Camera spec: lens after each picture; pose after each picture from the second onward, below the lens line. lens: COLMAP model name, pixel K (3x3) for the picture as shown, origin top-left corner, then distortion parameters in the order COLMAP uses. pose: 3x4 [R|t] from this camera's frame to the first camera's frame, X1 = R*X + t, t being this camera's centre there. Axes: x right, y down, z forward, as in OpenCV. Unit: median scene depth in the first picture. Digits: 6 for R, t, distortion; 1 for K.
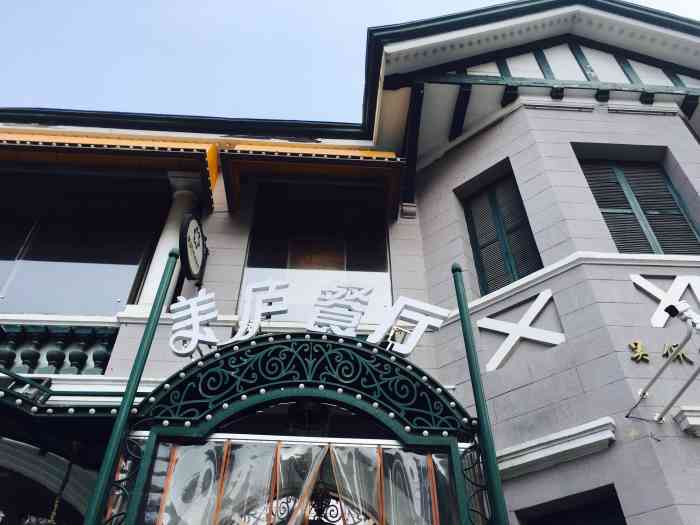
lens RADIAL K [[583.9, 0, 350.0], [0, 583.9, 262.5], [0, 0, 1]] dist [0.042661, -0.008021]
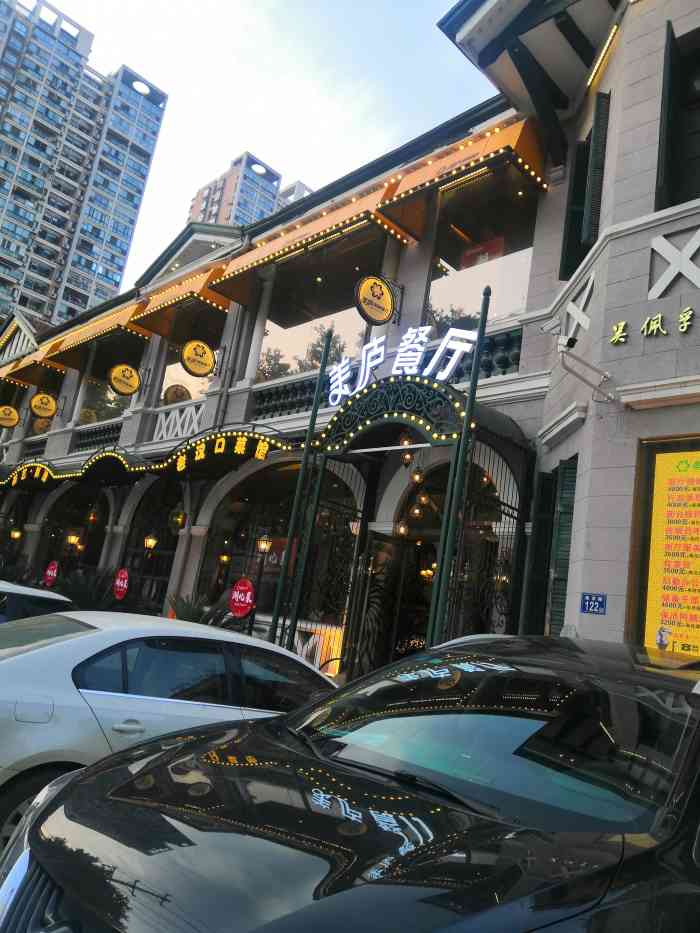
lens RADIAL K [[702.0, 0, 350.0], [0, 702.0, 466.5], [0, 0, 1]] dist [0.087436, -0.104493]
pose [[0.652398, -0.074207, -0.754235, 1.206246], [0.404213, 0.875900, 0.263459, -0.194674], [0.641084, -0.476752, 0.601431, -0.247910]]
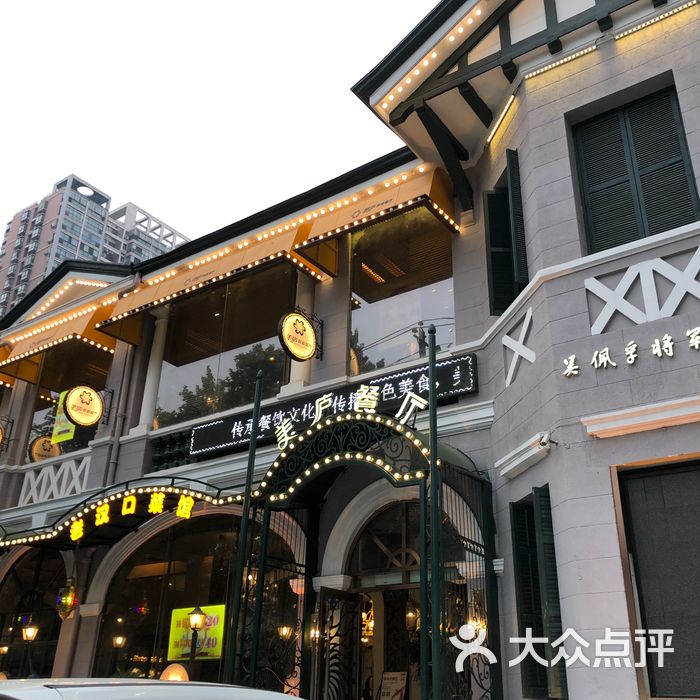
lens RADIAL K [[767.5, 0, 361.8], [0, 767.5, 331.6], [0, 0, 1]] dist [0.104127, -0.233502]
pose [[0.784249, -0.264514, -0.561236, 1.098216], [0.417769, 0.893909, 0.162468, -0.349855], [0.458718, -0.361882, 0.811553, -0.423694]]
